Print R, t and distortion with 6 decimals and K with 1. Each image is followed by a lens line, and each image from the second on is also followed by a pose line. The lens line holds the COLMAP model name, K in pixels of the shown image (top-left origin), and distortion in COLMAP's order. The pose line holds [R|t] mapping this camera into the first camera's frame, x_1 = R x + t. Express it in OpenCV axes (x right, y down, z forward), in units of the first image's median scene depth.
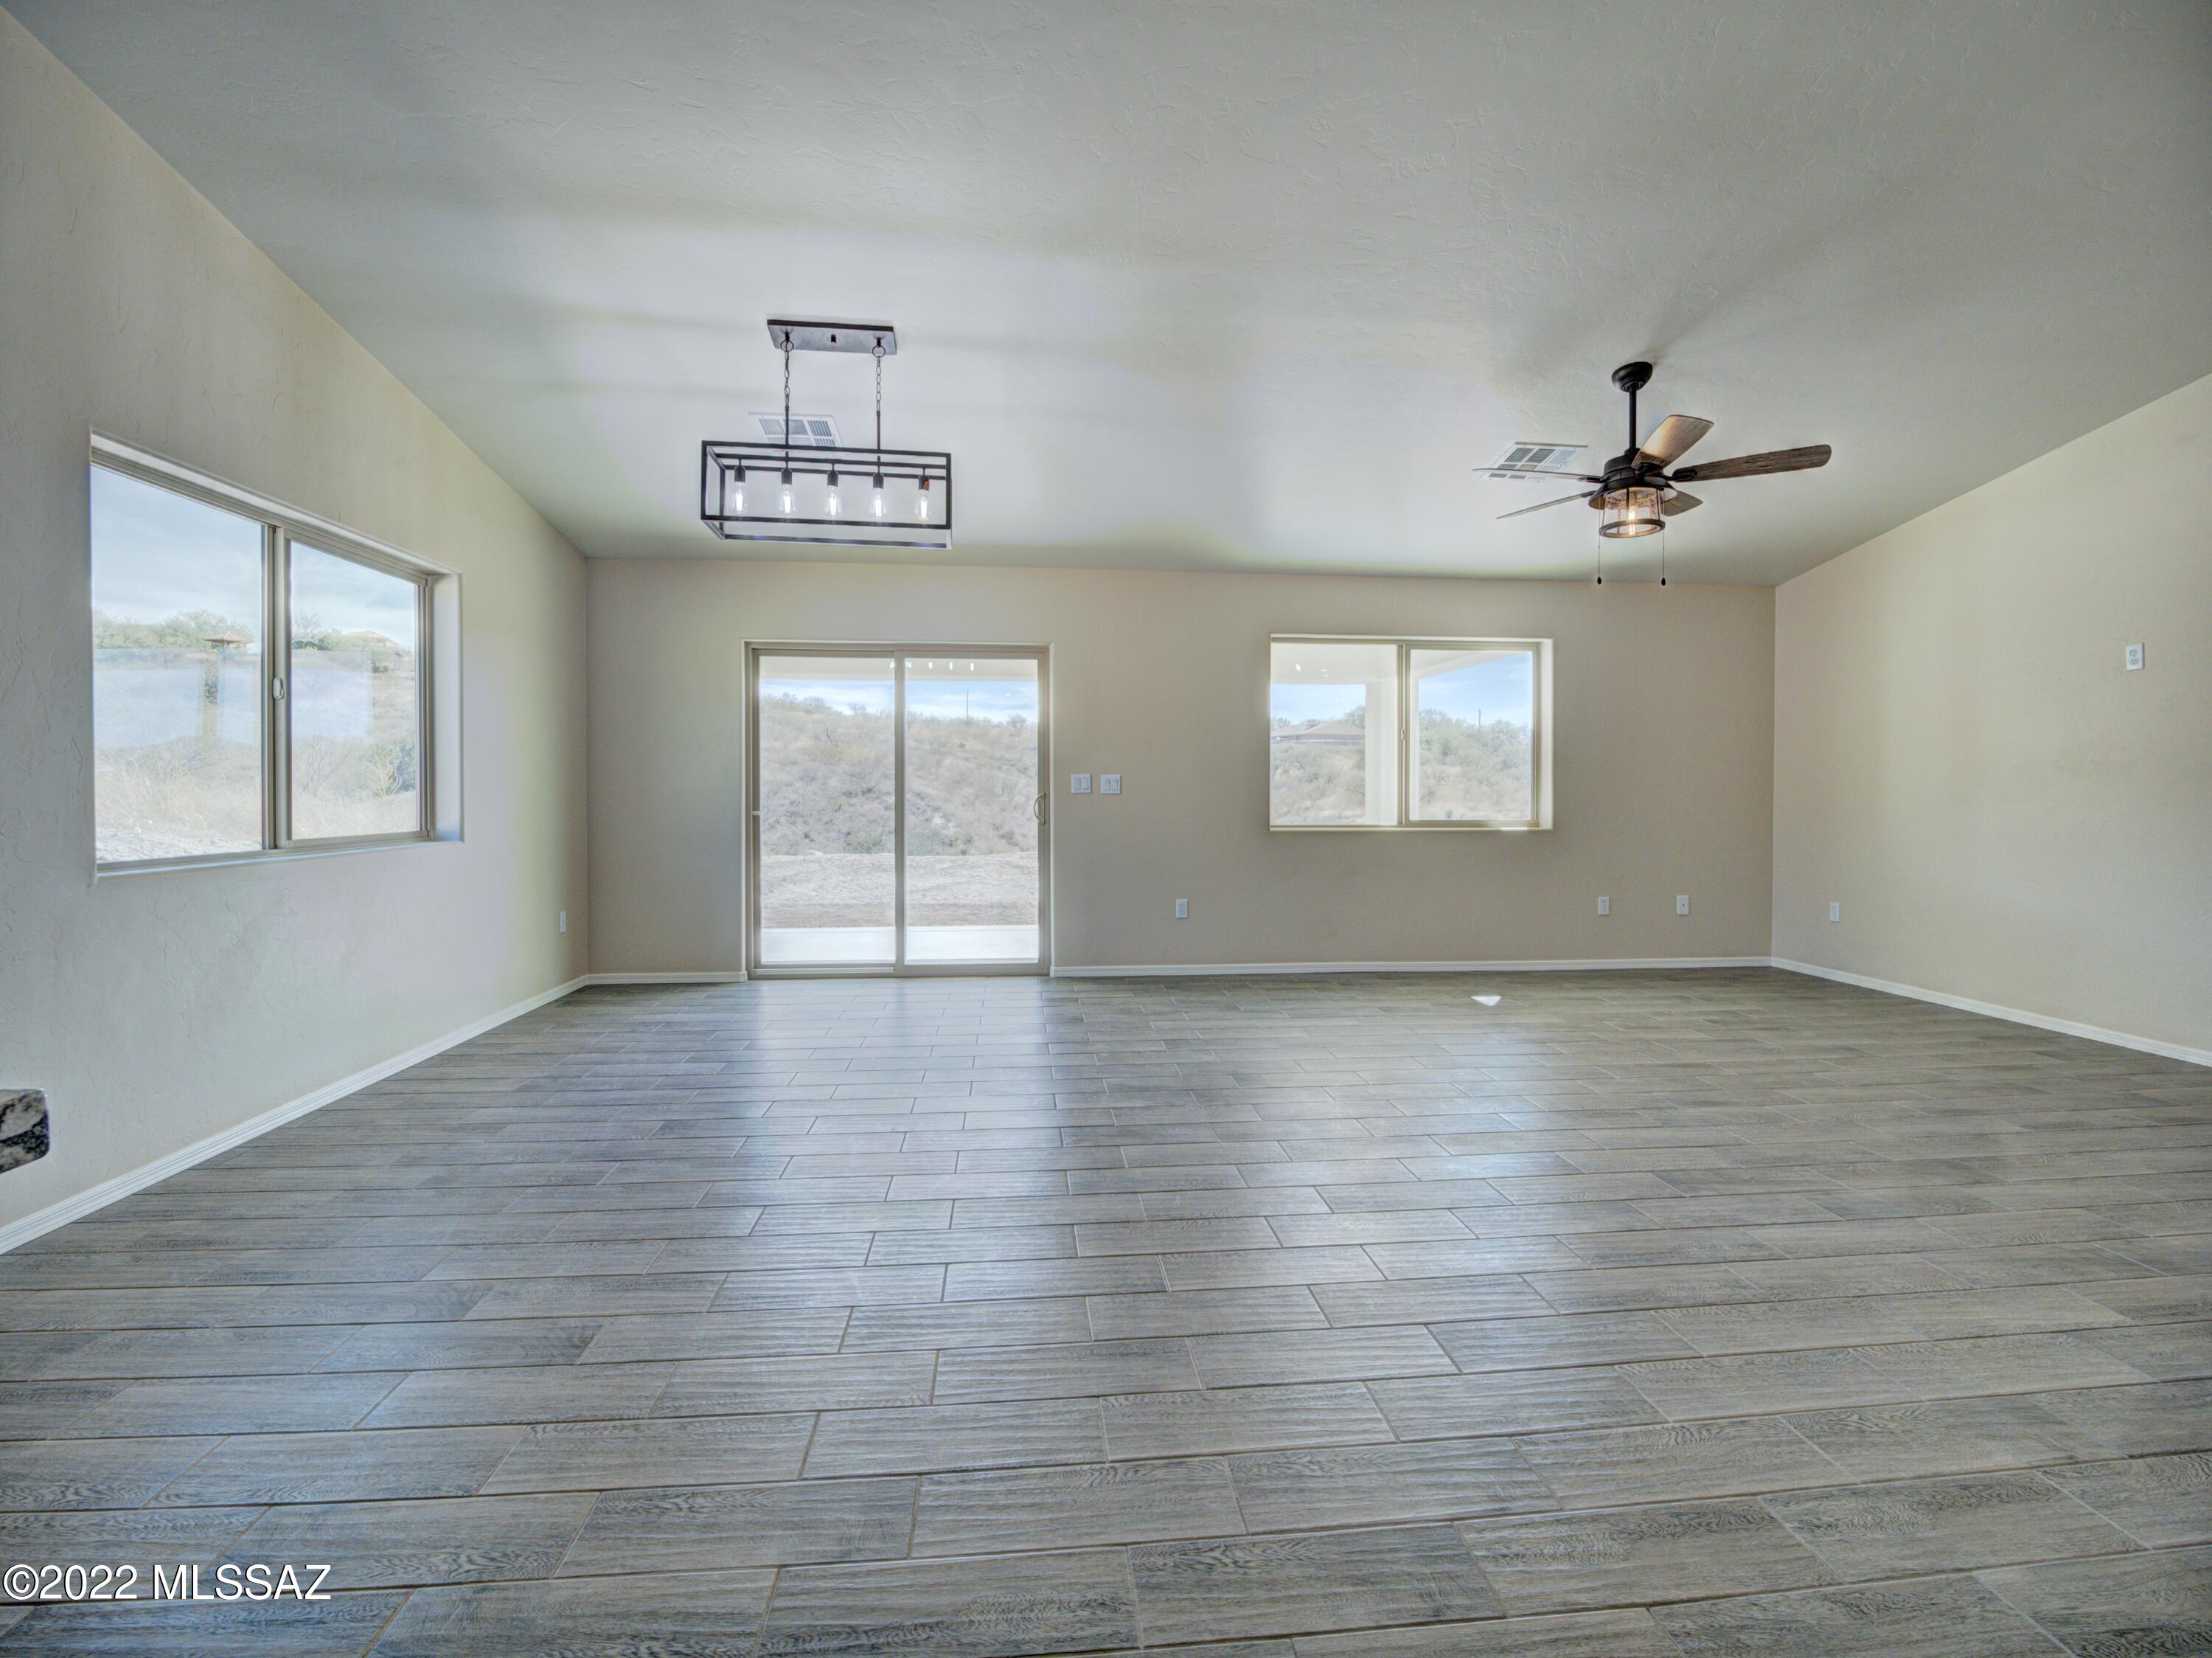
lens RADIAL K [[998.9, 0, 1108.8], [0, 998.9, 808.0], [0, 0, 1]] dist [-0.023048, -0.000266]
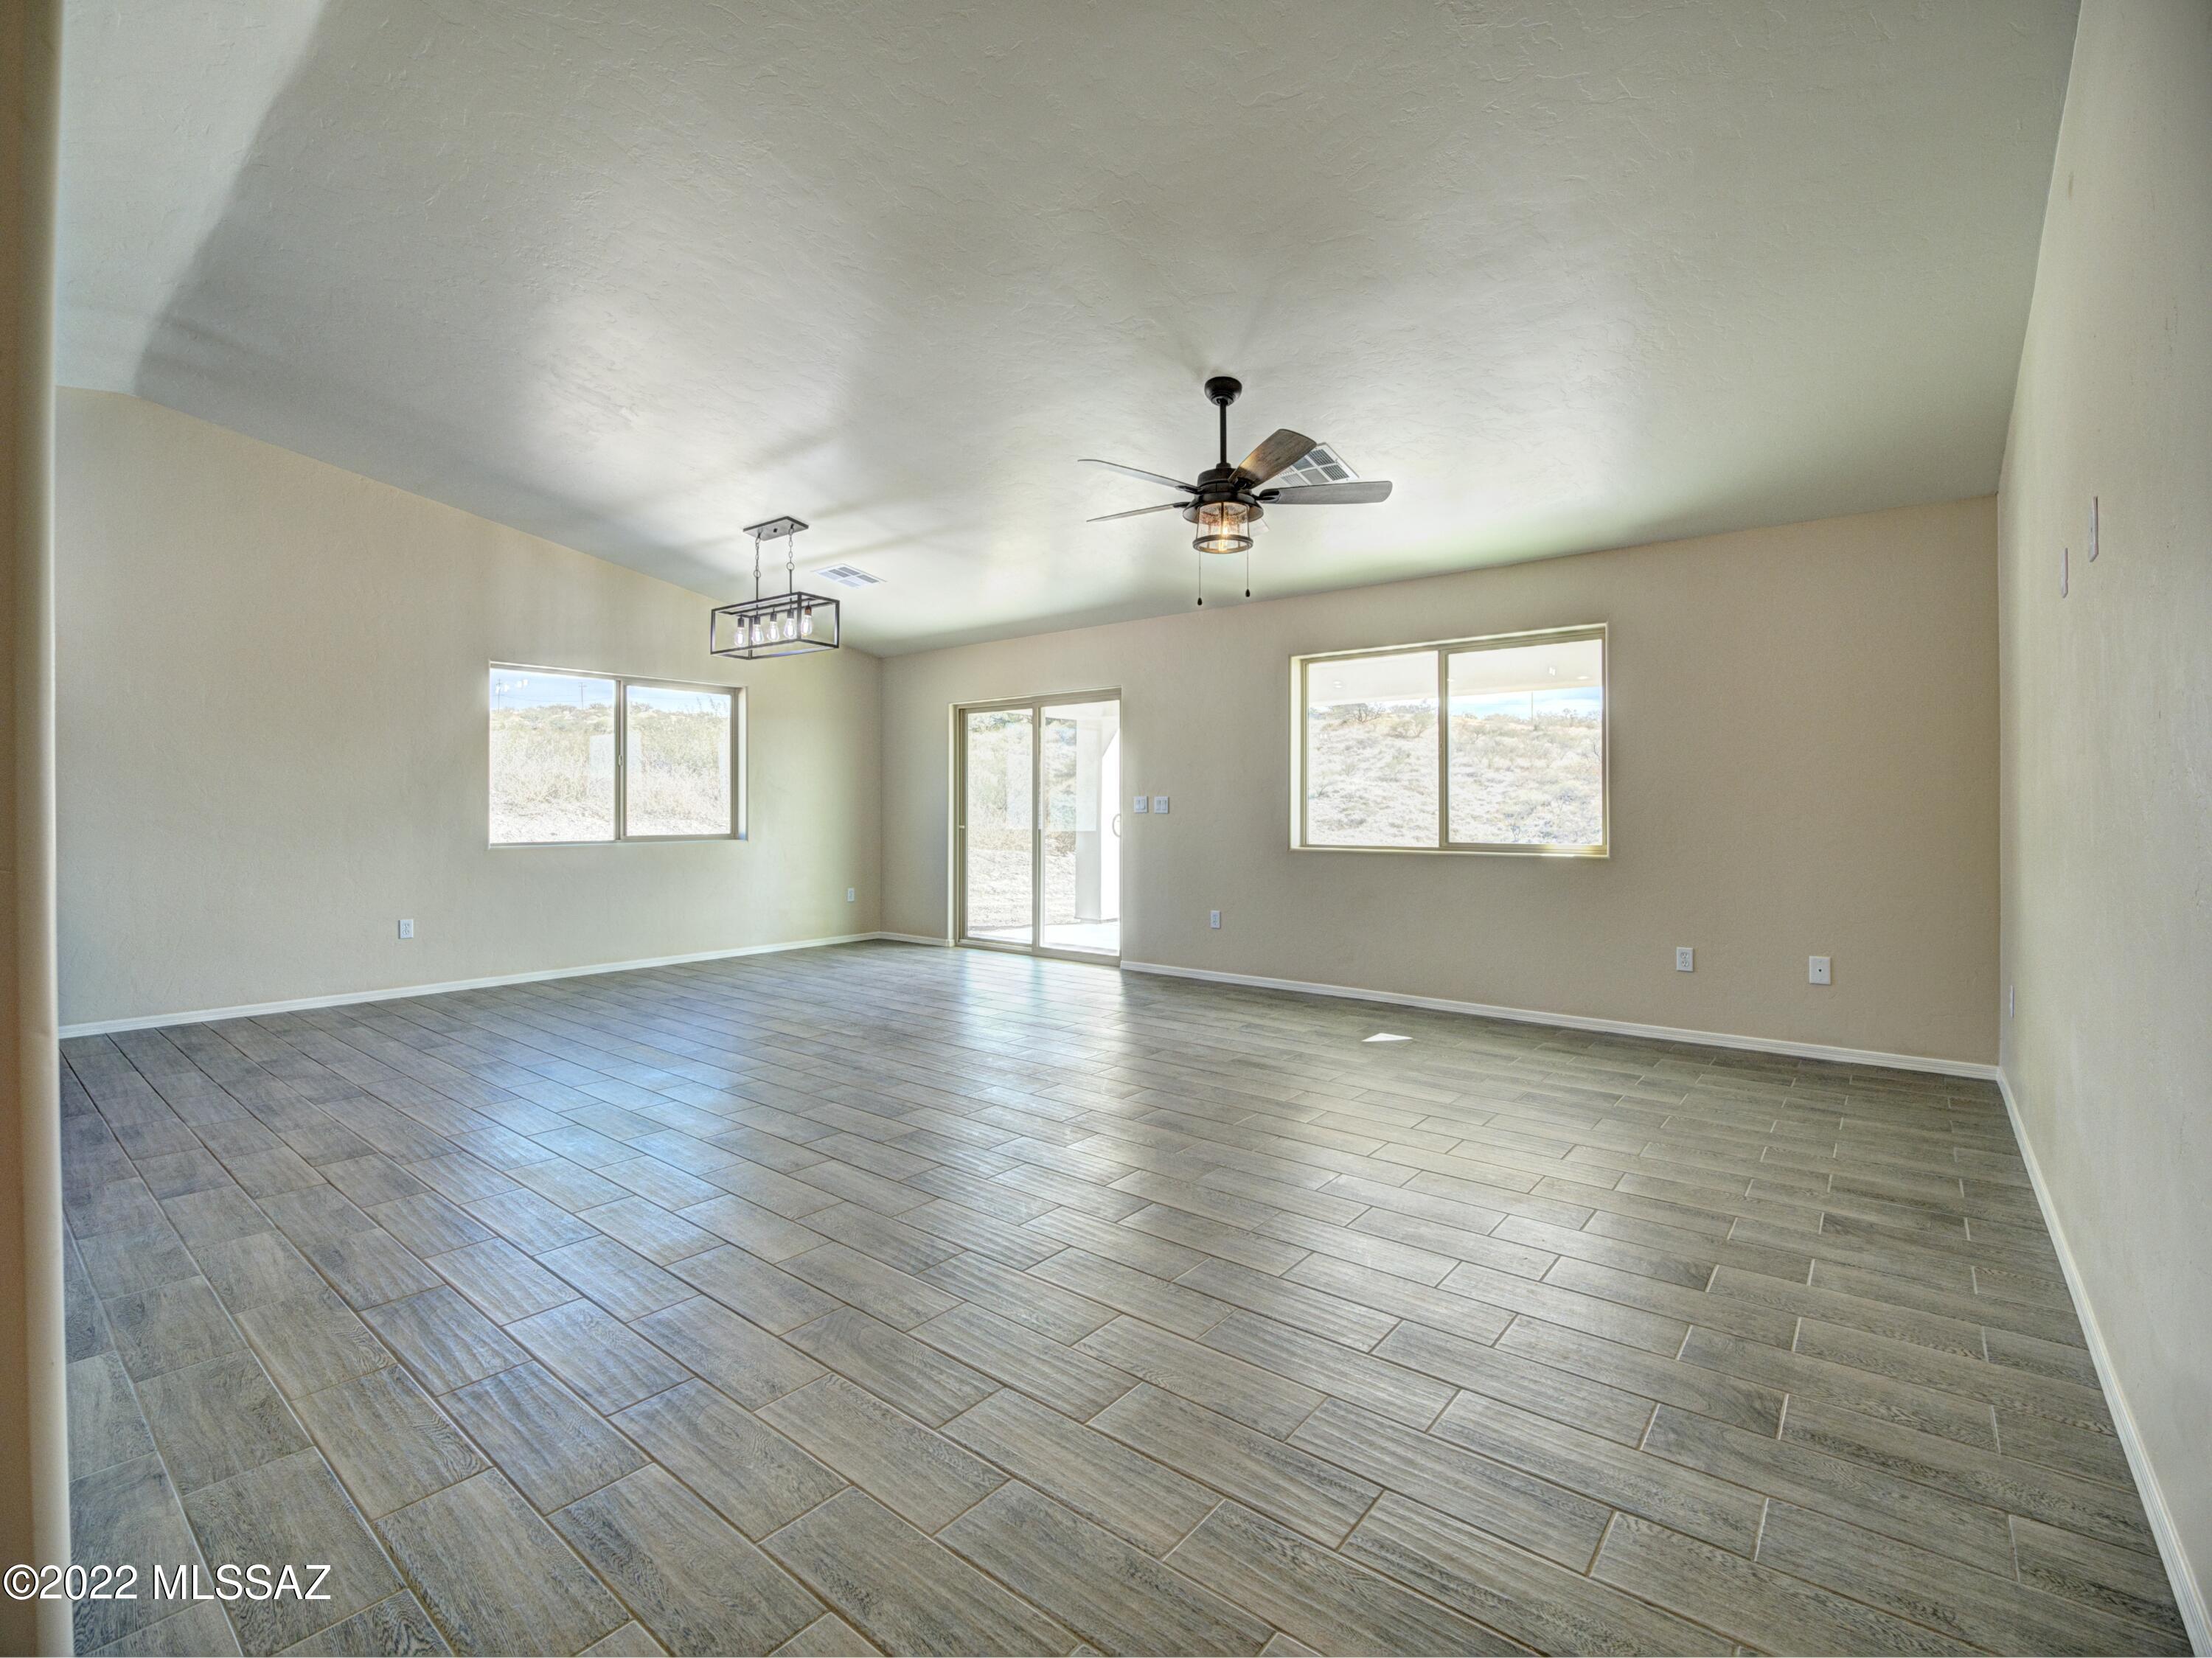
lens RADIAL K [[998.7, 0, 1108.8], [0, 998.7, 808.0], [0, 0, 1]] dist [-0.023048, -0.000266]
pose [[0.713924, -0.002761, -0.700217, 0.767949], [-0.011288, 0.999817, -0.015451, -0.001654], [0.700132, 0.018935, 0.713762, 0.146921]]
